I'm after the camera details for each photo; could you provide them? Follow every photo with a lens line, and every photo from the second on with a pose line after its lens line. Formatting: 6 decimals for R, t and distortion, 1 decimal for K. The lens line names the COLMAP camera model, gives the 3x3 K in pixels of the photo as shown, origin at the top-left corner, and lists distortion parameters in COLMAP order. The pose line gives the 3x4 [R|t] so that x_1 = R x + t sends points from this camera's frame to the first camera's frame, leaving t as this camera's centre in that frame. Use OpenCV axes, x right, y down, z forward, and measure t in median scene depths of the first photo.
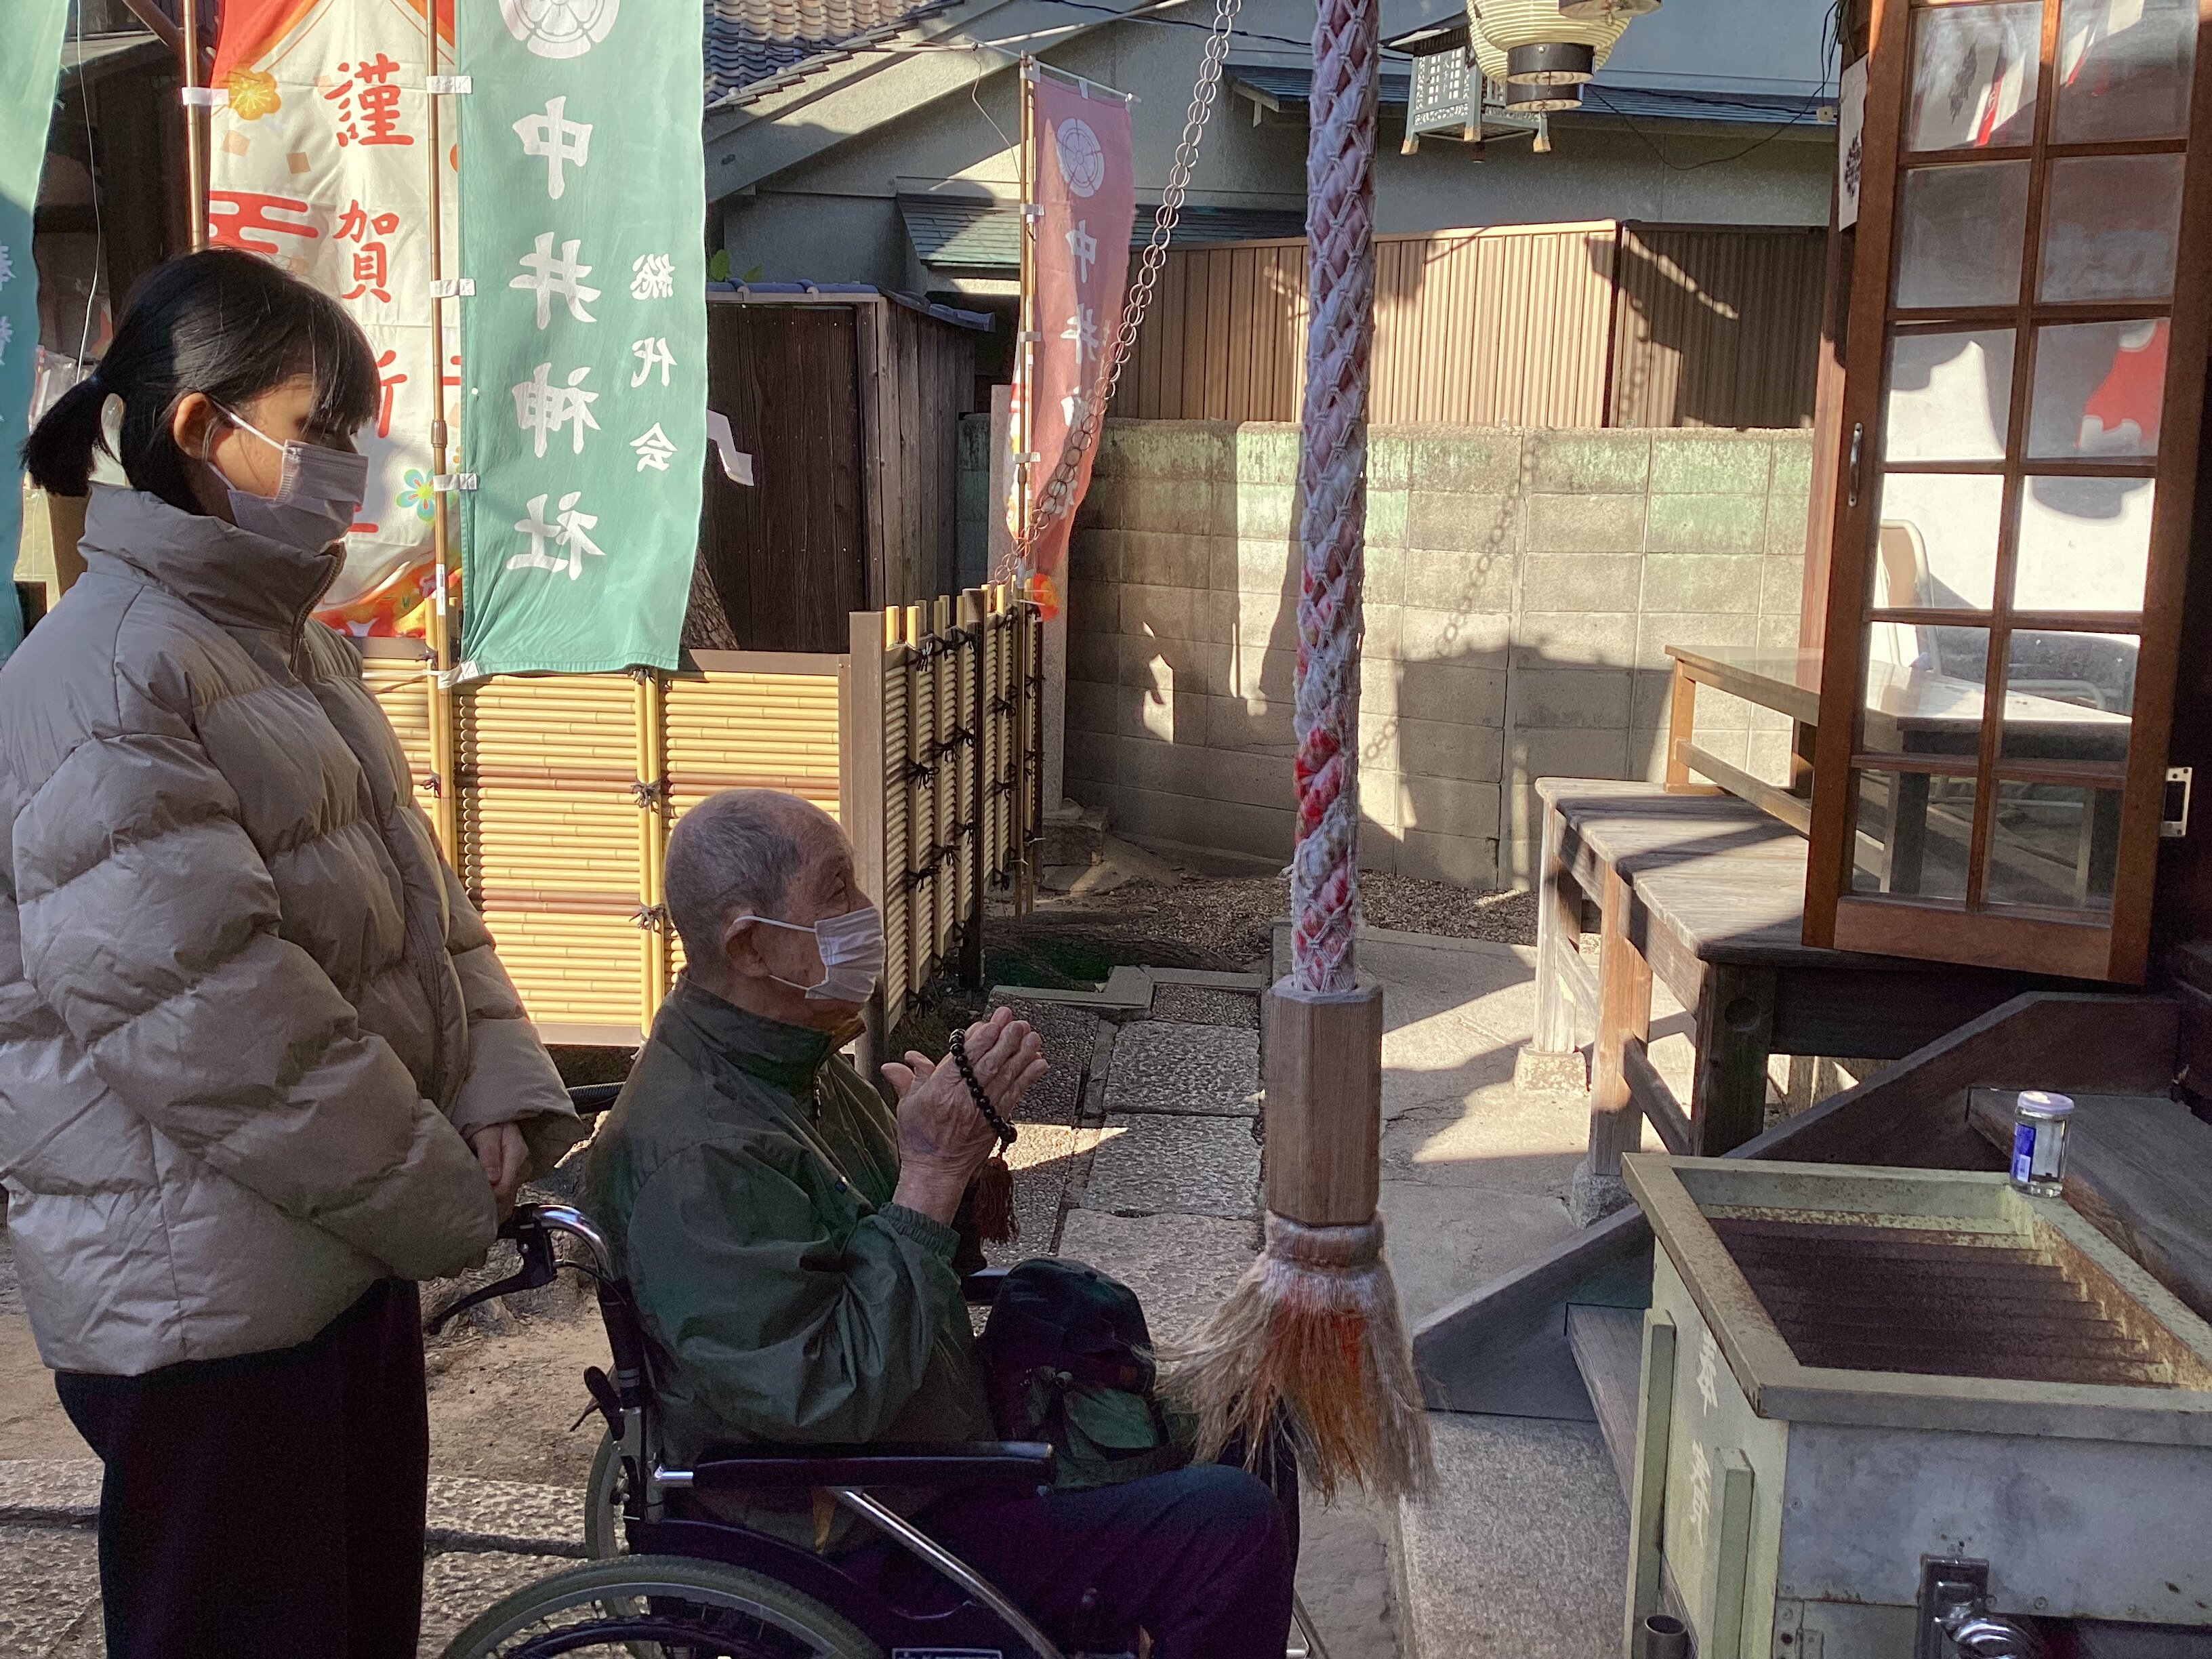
lens RADIAL K [[2003.1, 0, 1095.2], [0, 2003.1, 833.7], [0, 0, 1]] dist [0.111659, -0.200962]
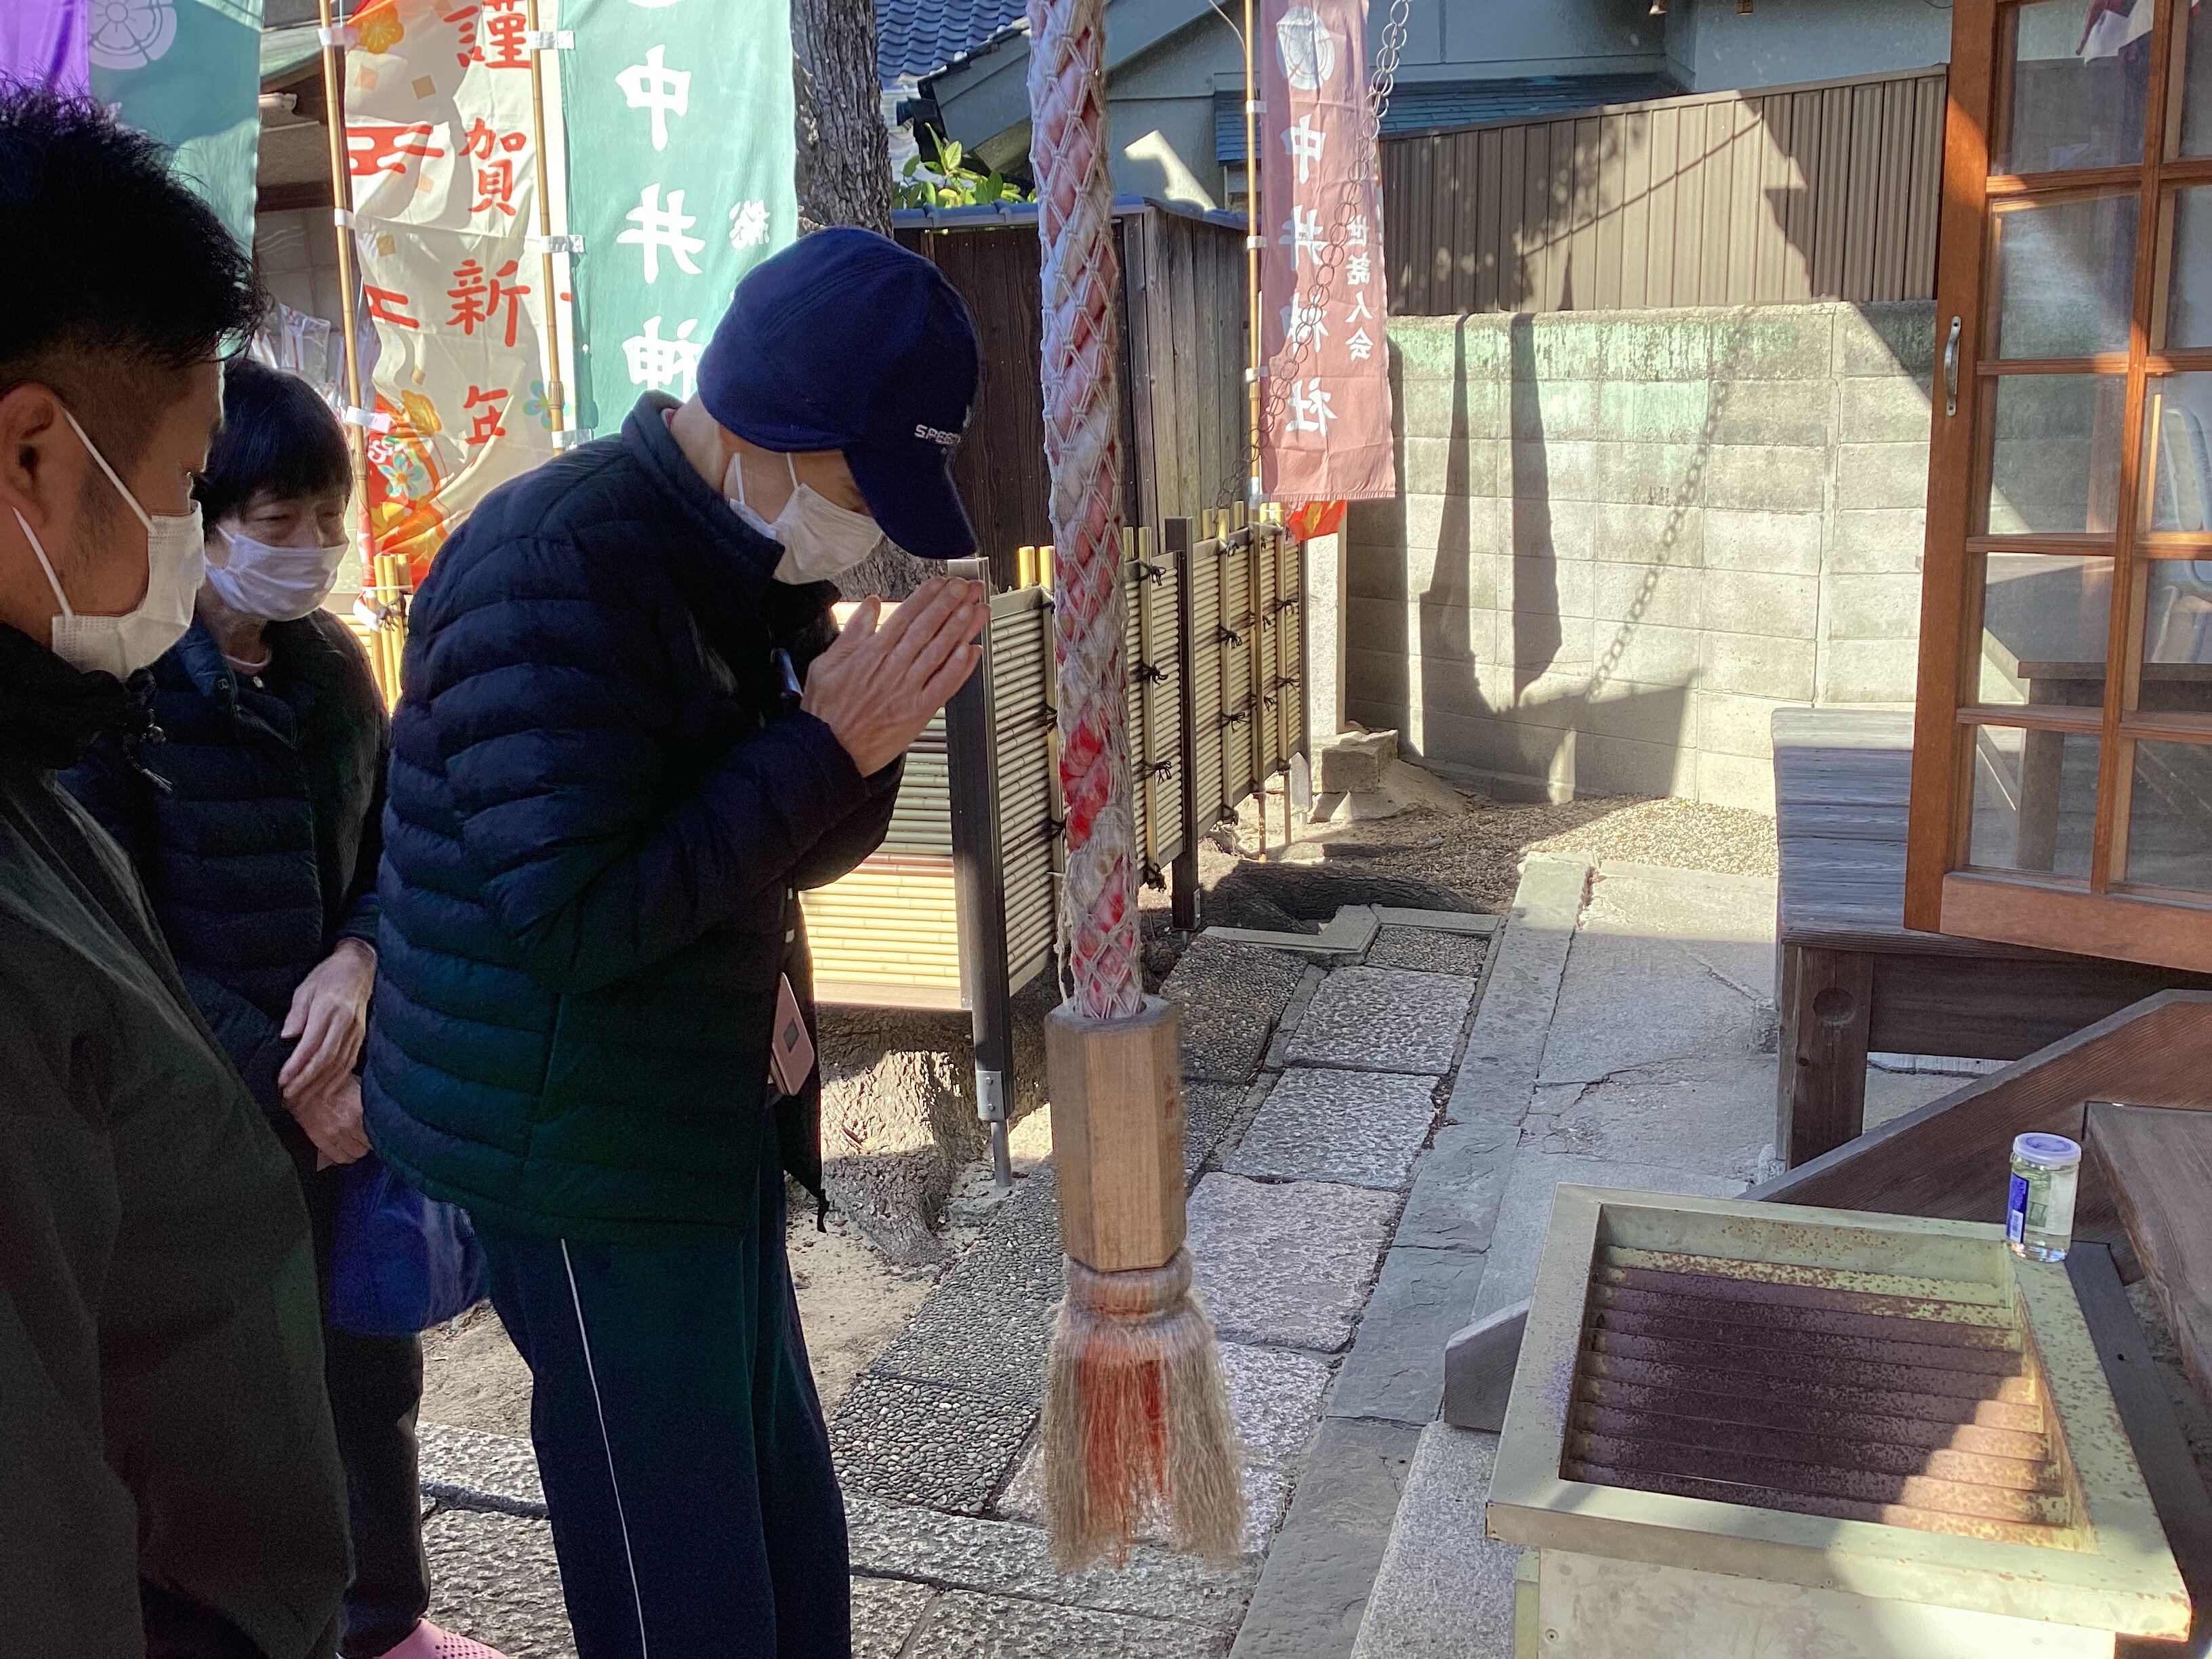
lens RADIAL K [[2003.1, 0, 1095.2], [0, 2003.1, 833.7], [0, 0, 1]] dist [0.111659, -0.200962]
pose [[0.974721, 0.000525, -0.223426, 0.161686], [0.010694, 0.998742, 0.048998, -0.024567], [0.223170, -0.050148, 0.973489, 0.064414]]
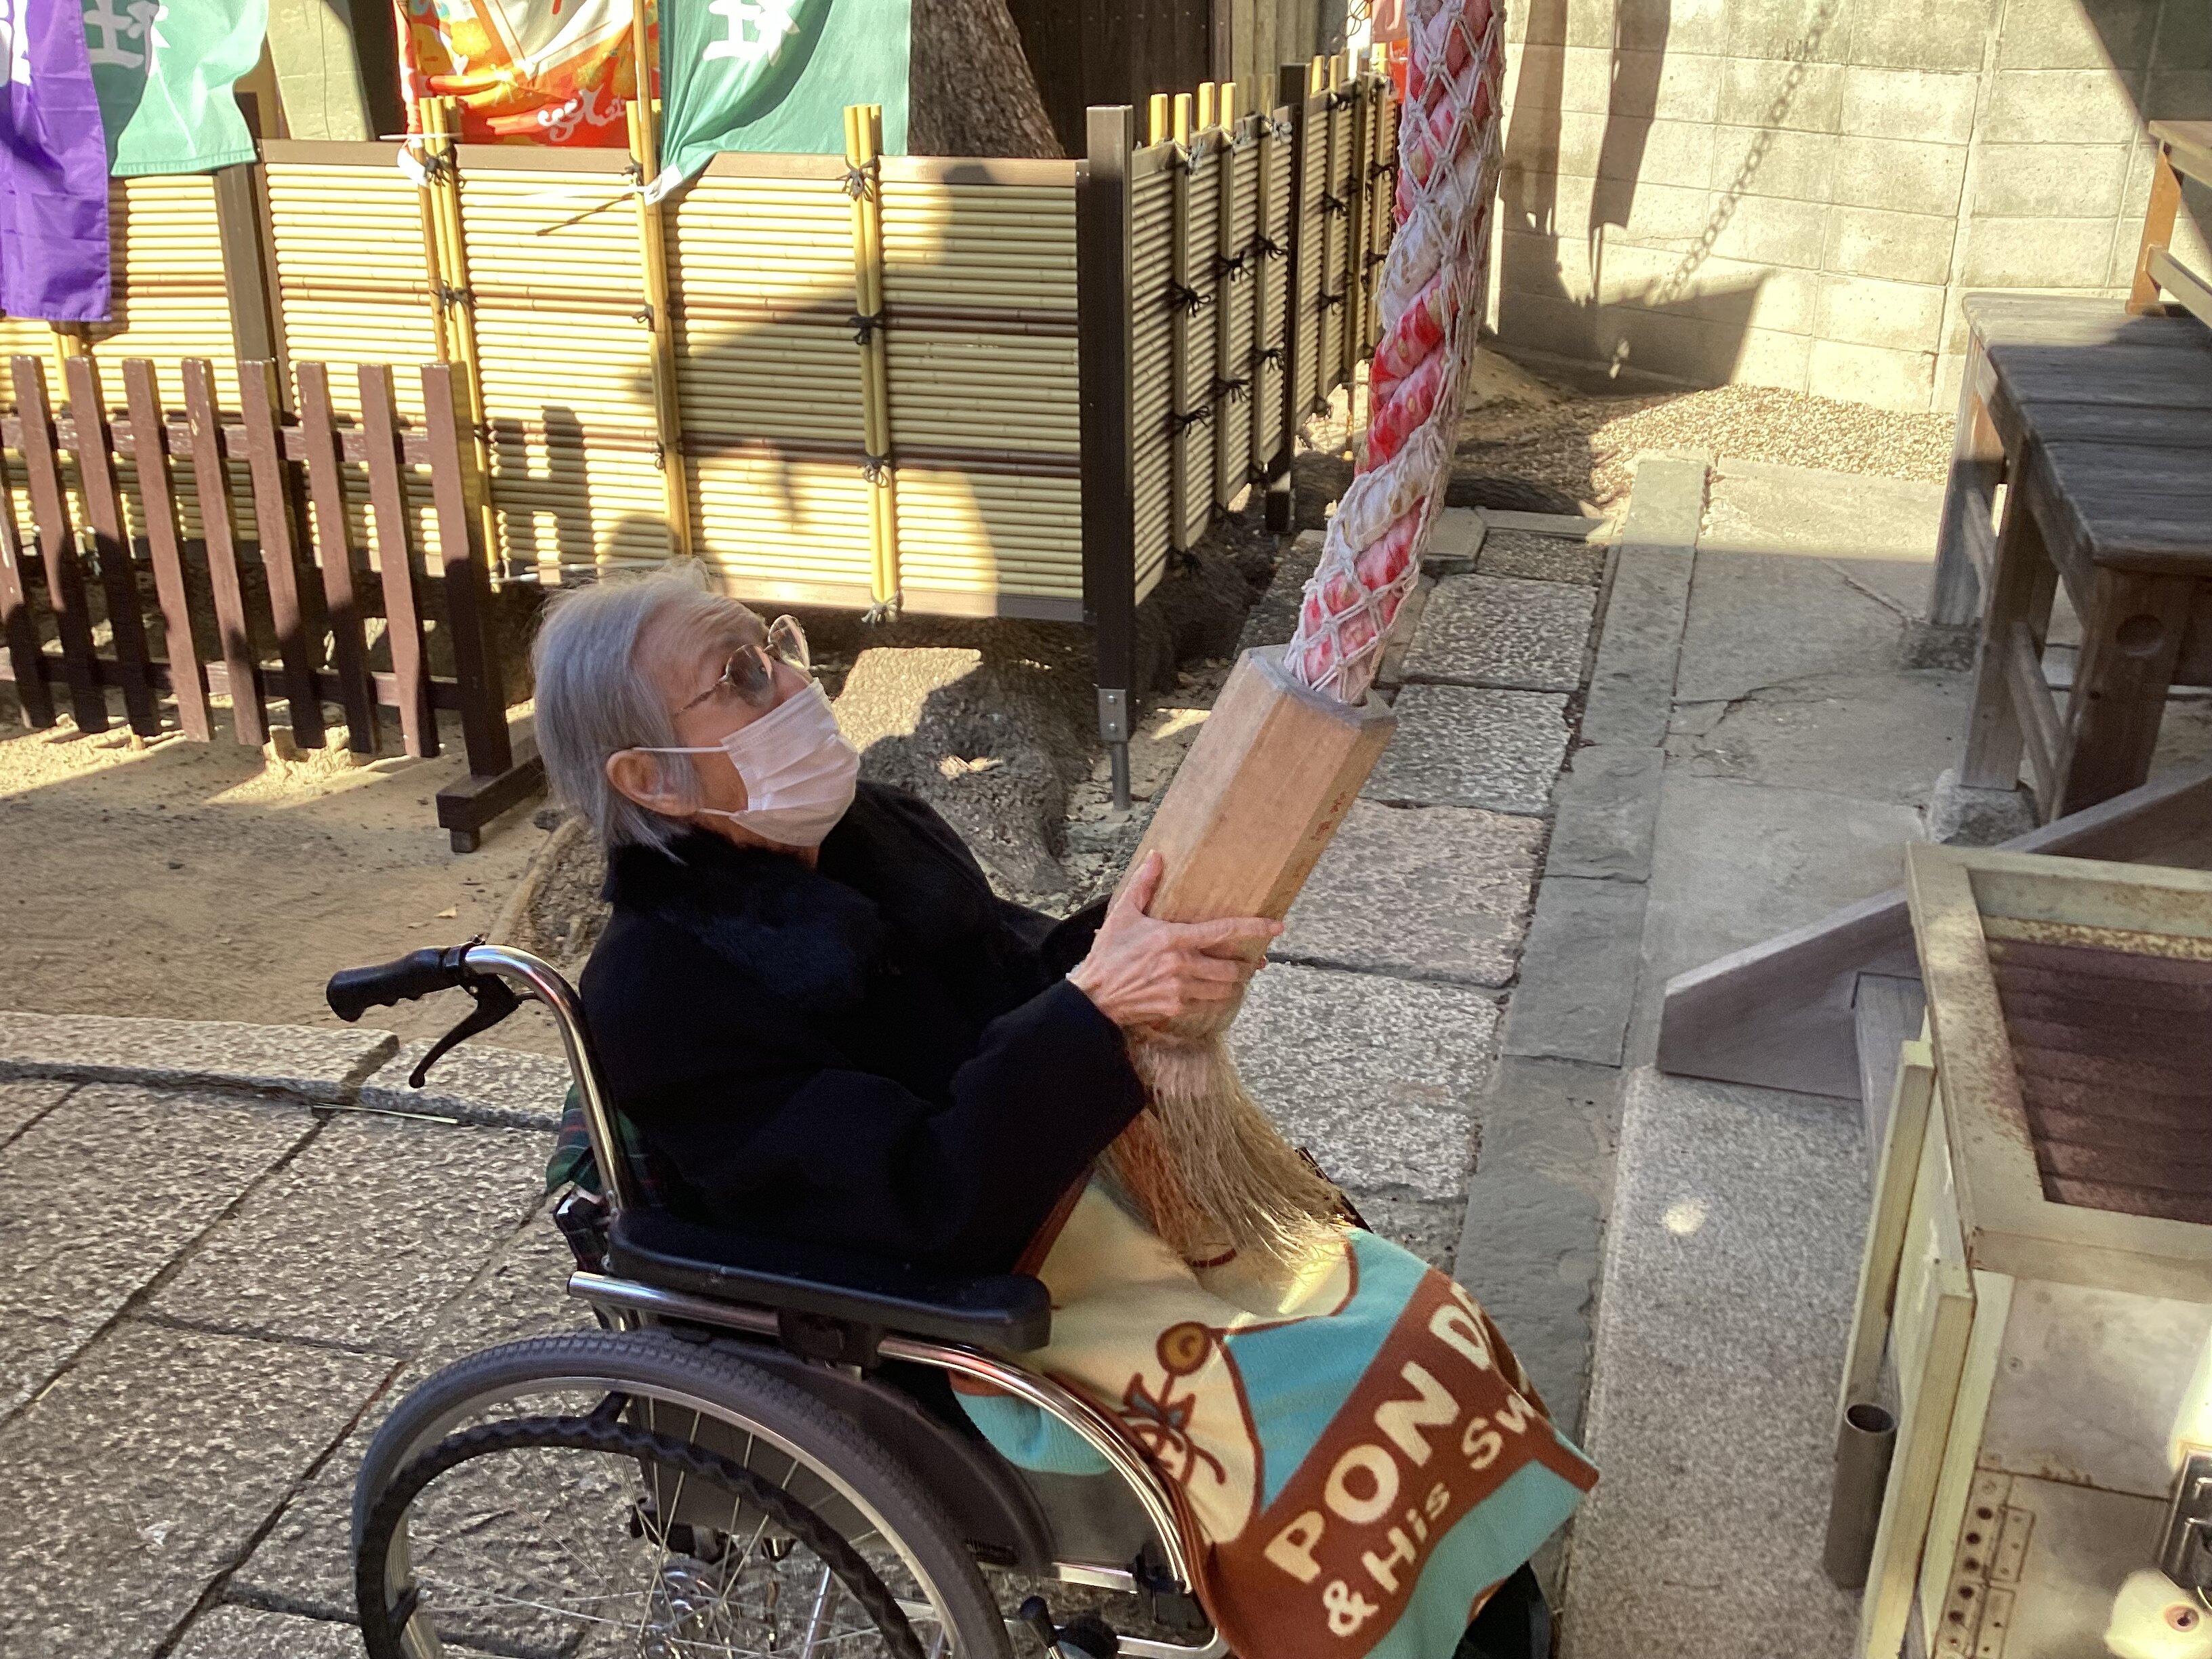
lens RADIAL K [[1997.3, 0, 1096.9], [0, 1997.3, 829.1], [0, 0, 1]] dist [0.134885, -0.237592]
pose [[0.977637, 0.051074, -0.204005, 0.072489], [0.000642, 0.969332, 0.245753, -0.023721], [0.210300, -0.240388, 0.947622, 0.121773]]
